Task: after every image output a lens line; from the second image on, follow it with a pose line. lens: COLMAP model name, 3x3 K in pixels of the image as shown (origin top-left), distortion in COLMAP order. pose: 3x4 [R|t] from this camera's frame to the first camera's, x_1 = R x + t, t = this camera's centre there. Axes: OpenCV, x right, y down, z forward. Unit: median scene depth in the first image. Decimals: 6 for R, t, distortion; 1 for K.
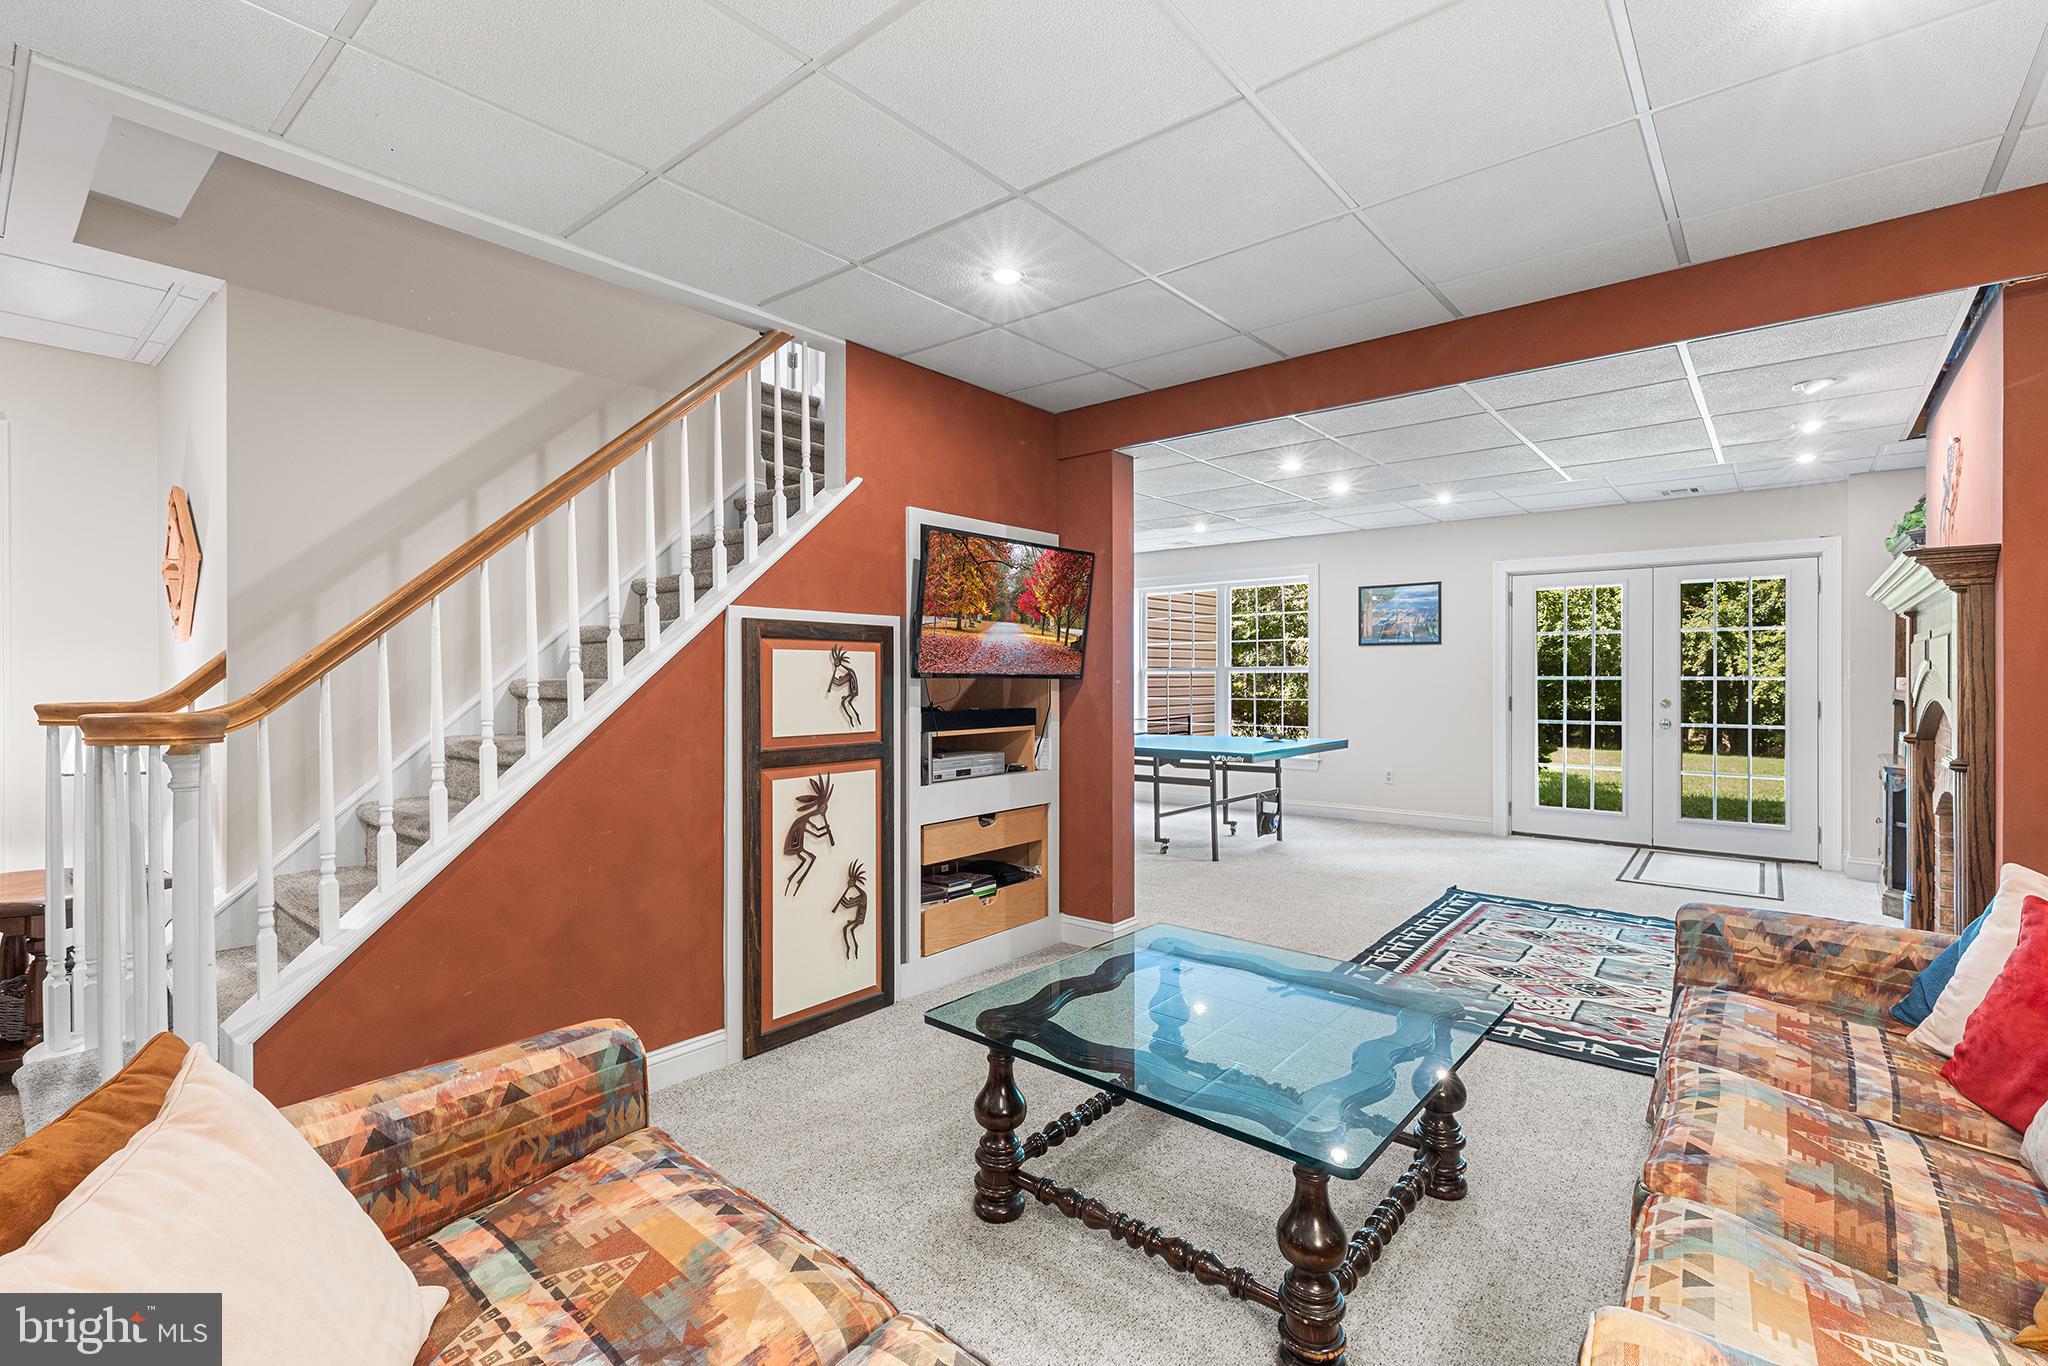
lens RADIAL K [[915.8, 0, 1035.7], [0, 915.8, 672.1], [0, 0, 1]] dist [0.005658, -0.002282]
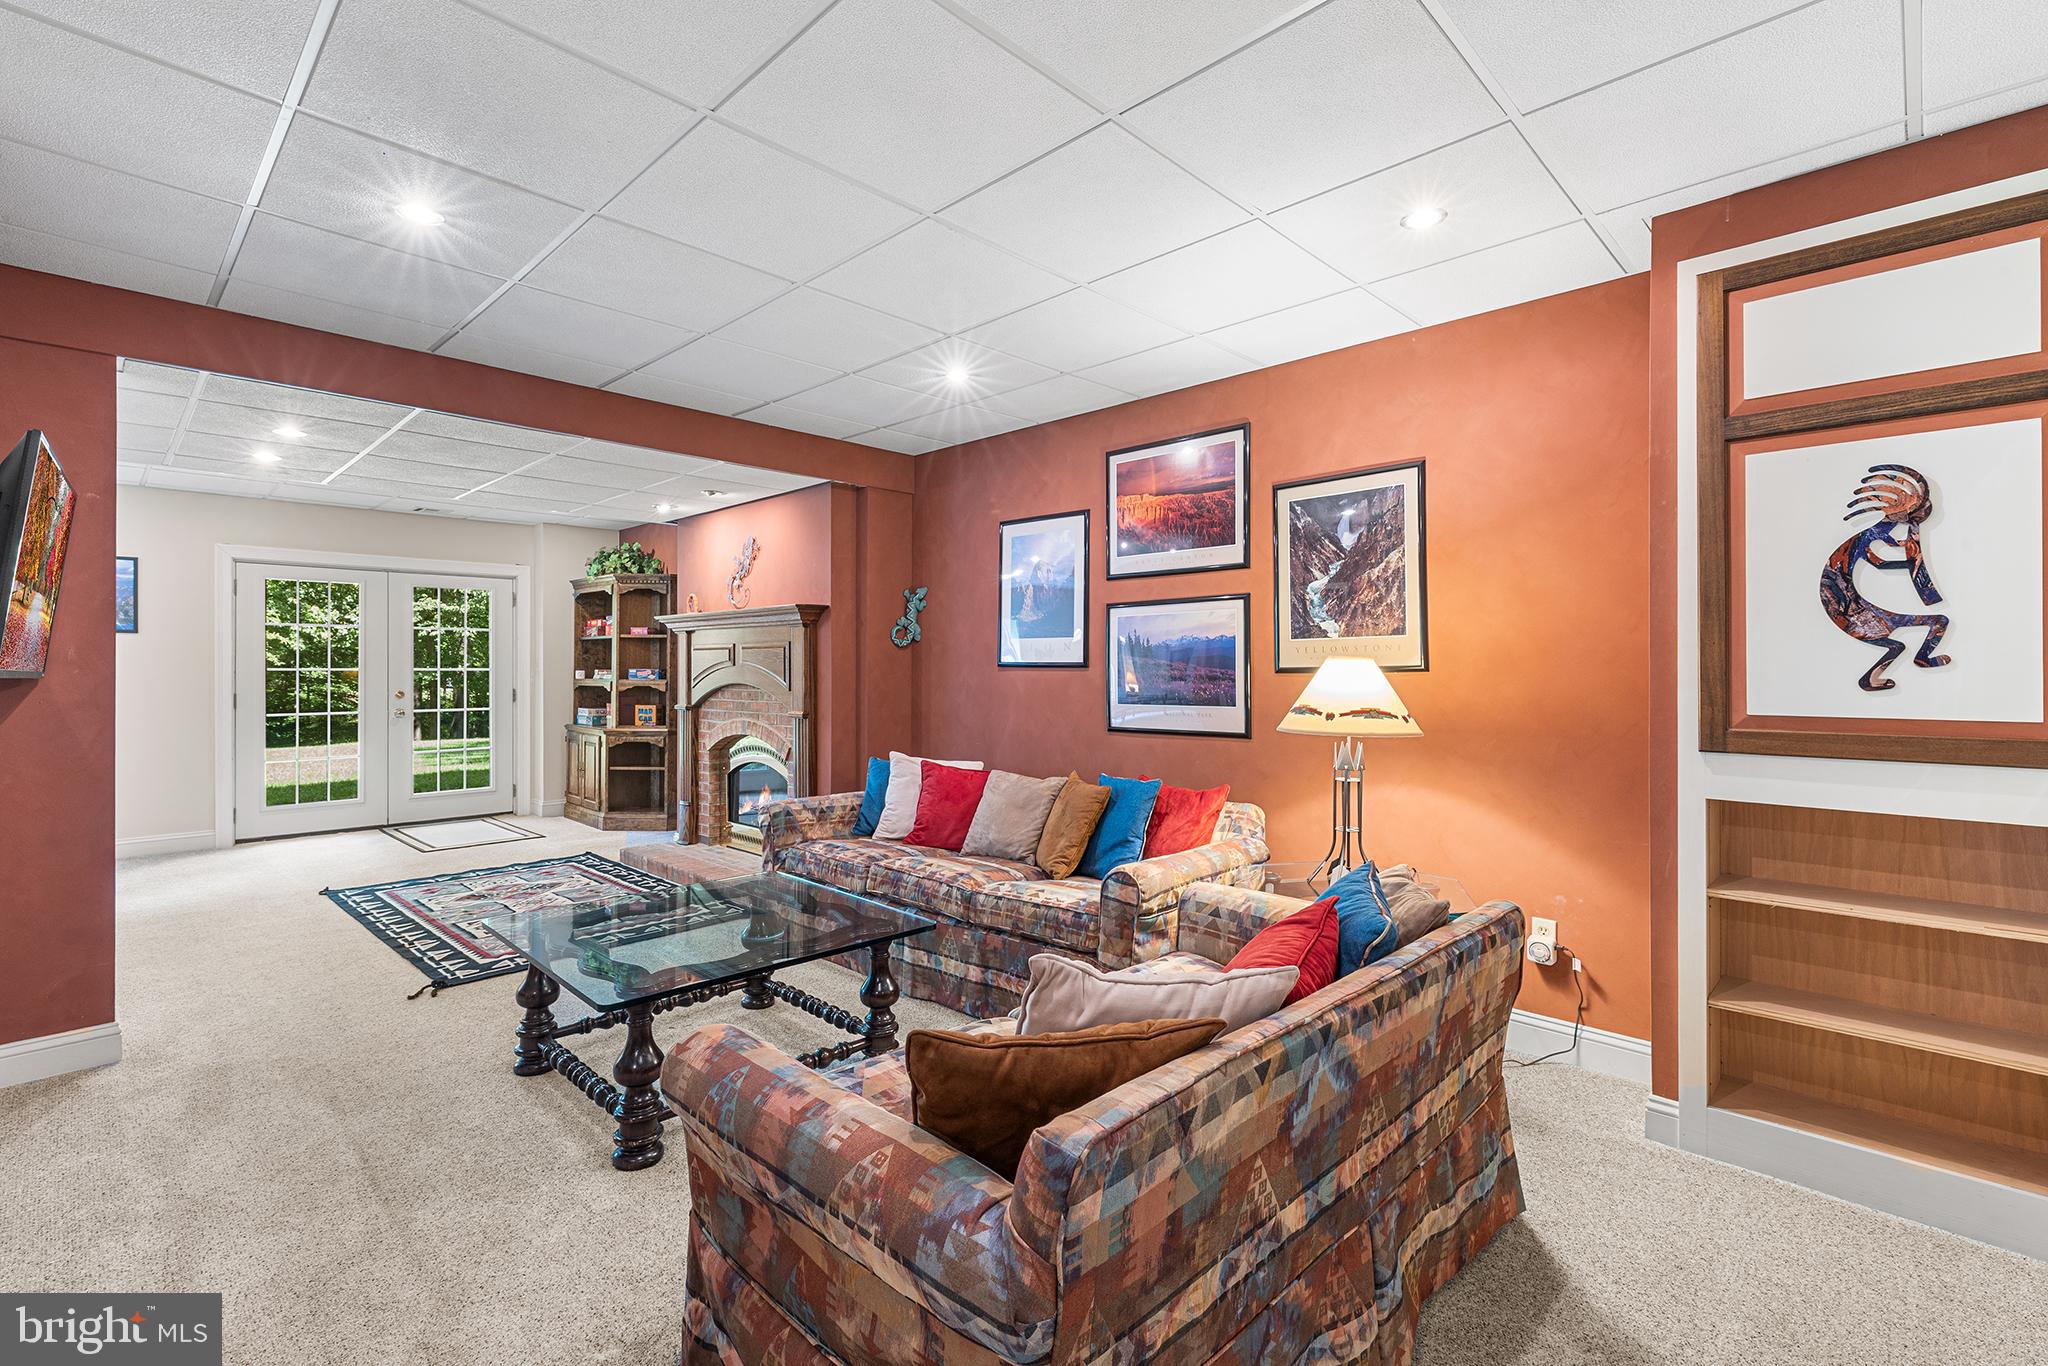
lens RADIAL K [[915.8, 0, 1035.1], [0, 915.8, 678.1], [0, 0, 1]] dist [0.005658, -0.002282]
pose [[0.052786, -0.016374, 0.998472, -0.401284], [0.000108, 0.999866, 0.016391, -0.004140], [-0.998606, -0.000758, 0.052781, 0.173926]]
